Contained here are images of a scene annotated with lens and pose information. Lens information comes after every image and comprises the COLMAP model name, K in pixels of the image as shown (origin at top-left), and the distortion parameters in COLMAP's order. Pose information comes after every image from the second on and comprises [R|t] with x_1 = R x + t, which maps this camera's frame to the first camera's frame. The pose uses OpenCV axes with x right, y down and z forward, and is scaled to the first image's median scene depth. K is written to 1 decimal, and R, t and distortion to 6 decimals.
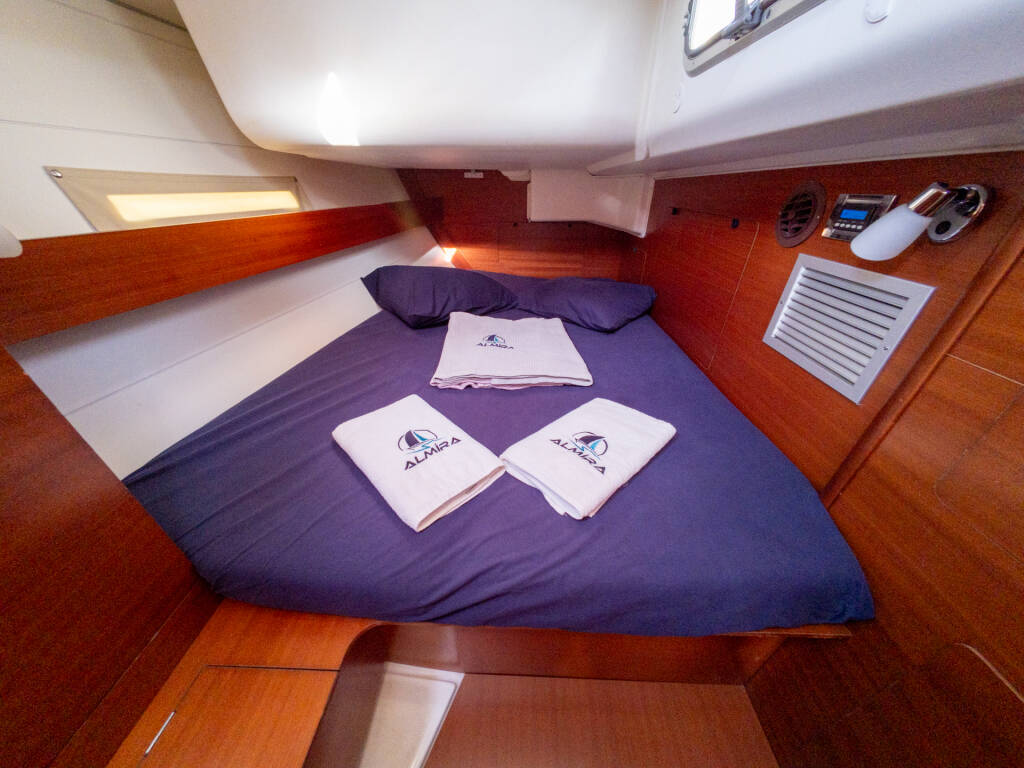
lens RADIAL K [[334.7, 0, 519.3], [0, 334.7, 380.7], [0, 0, 1]] dist [-0.000243, 0.000039]
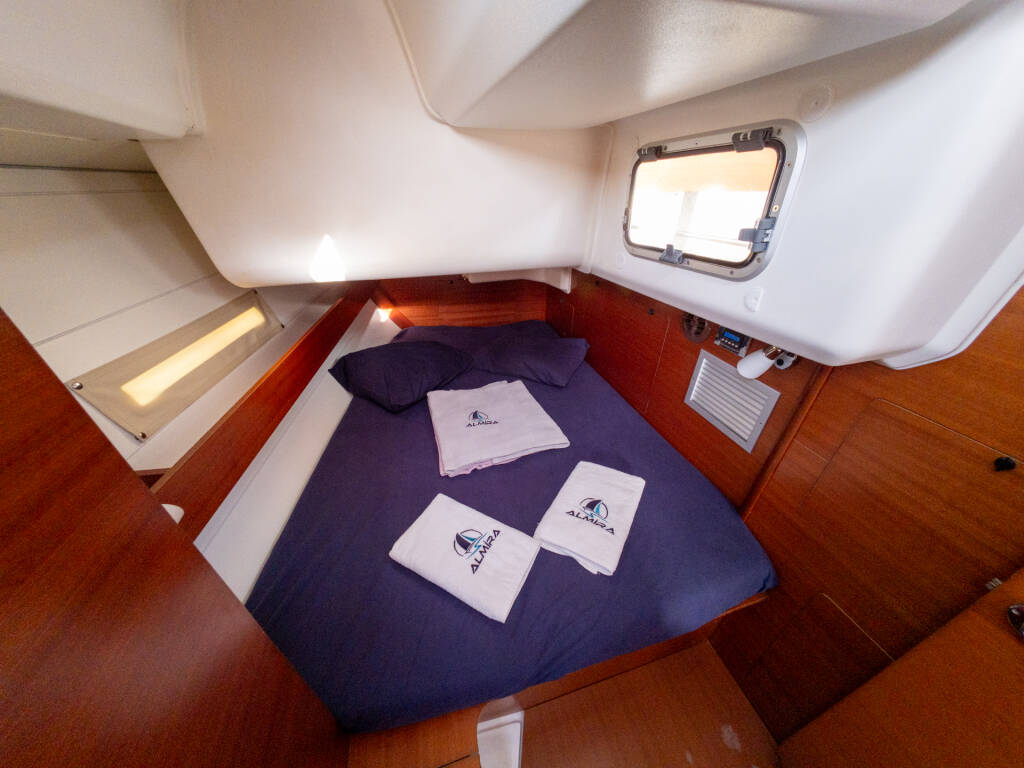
lens RADIAL K [[334.7, 0, 519.3], [0, 334.7, 380.7], [0, 0, 1]] dist [-0.000243, 0.000039]
pose [[0.955490, -0.151856, 0.252939, -0.320536], [0.151899, 0.988204, 0.019478, -0.371105], [-0.252913, 0.019810, 0.967286, -0.225329]]
